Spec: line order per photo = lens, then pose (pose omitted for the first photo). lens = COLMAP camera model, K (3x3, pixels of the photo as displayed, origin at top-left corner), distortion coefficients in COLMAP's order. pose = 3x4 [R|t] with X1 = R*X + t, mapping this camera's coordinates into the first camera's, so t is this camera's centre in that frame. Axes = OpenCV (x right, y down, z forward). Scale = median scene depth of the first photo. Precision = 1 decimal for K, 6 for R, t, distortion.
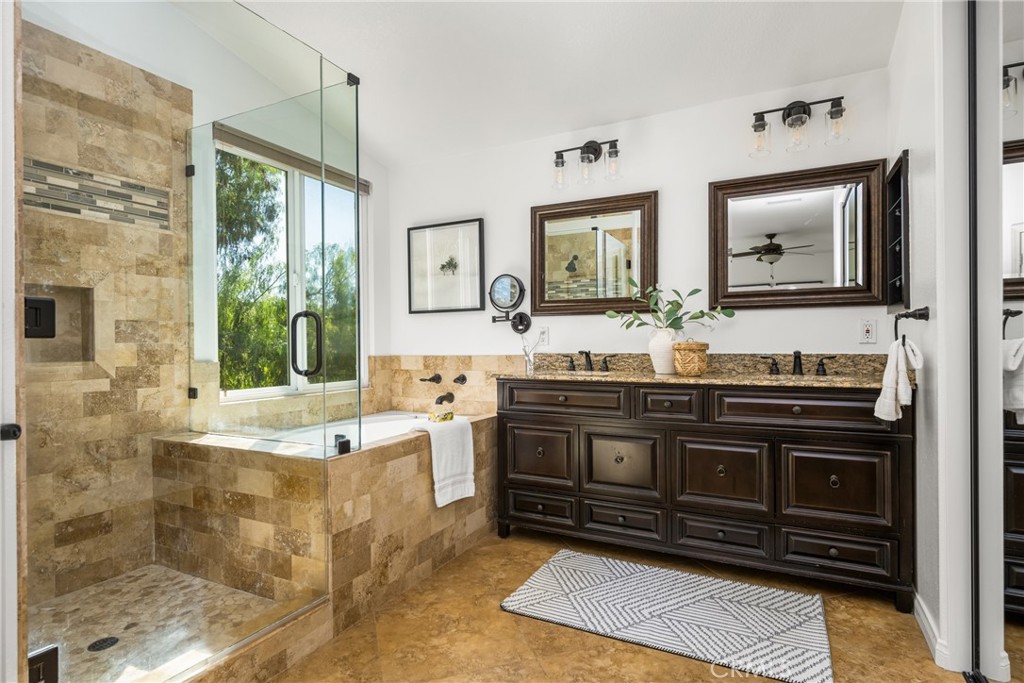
lens RADIAL K [[542.2, 0, 504.2], [0, 542.2, 343.6], [0, 0, 1]] dist [0.020179, -0.000156]
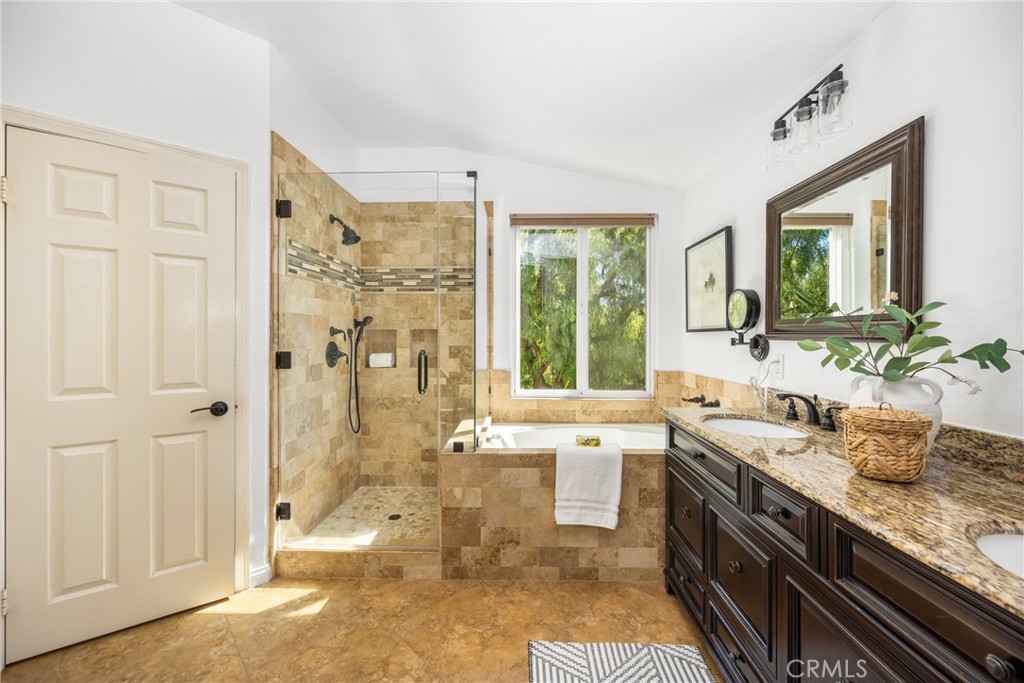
lens RADIAL K [[413.7, 0, 507.8], [0, 413.7, 336.6], [0, 0, 1]] dist [0.014138, -0.000138]
pose [[0.439550, 0.007873, -0.898184, 0.593691], [-0.000421, 0.999963, 0.008559, -0.083650], [0.898218, -0.003384, 0.439537, 0.555124]]
